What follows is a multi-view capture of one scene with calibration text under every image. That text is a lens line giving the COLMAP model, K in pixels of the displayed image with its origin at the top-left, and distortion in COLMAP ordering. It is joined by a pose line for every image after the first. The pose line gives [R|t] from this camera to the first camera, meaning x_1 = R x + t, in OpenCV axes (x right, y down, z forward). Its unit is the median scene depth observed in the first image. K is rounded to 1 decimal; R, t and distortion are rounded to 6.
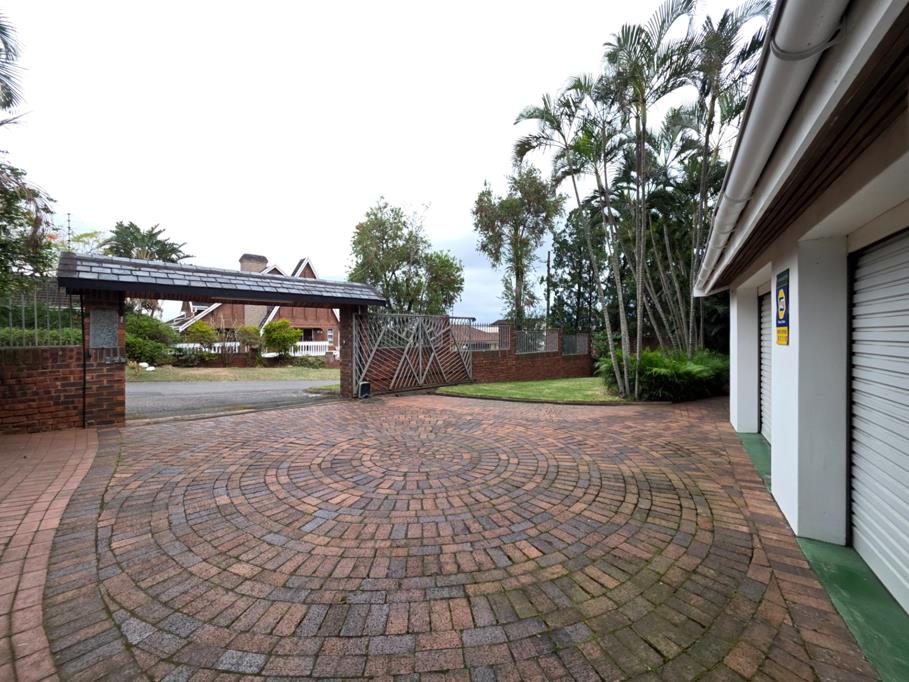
lens RADIAL K [[365.3, 0, 454.0], [0, 365.3, 337.0], [0, 0, 1]] dist [0.002598, 0.000173]
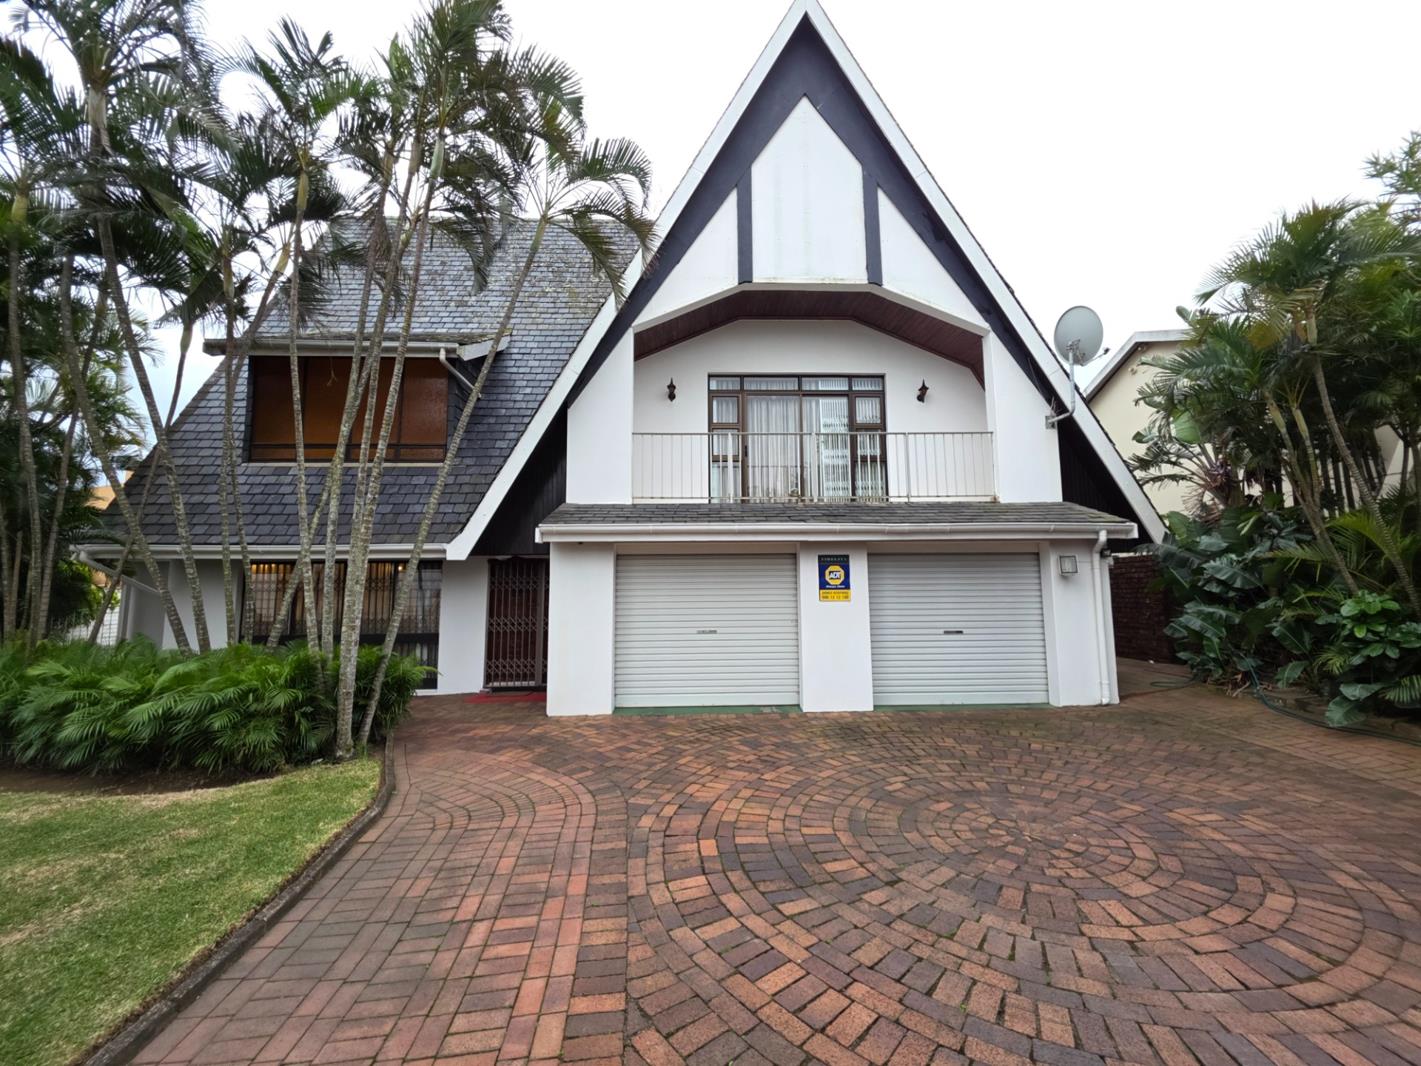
lens RADIAL K [[571.1, 0, 712.1], [0, 571.1, 531.0], [0, 0, 1]] dist [0.002598, 0.000173]
pose [[-0.549120, 0.089648, 0.830922, -0.594434], [0.017132, 0.995229, -0.096054, -0.038998], [-0.835568, -0.038510, -0.548035, 1.905097]]
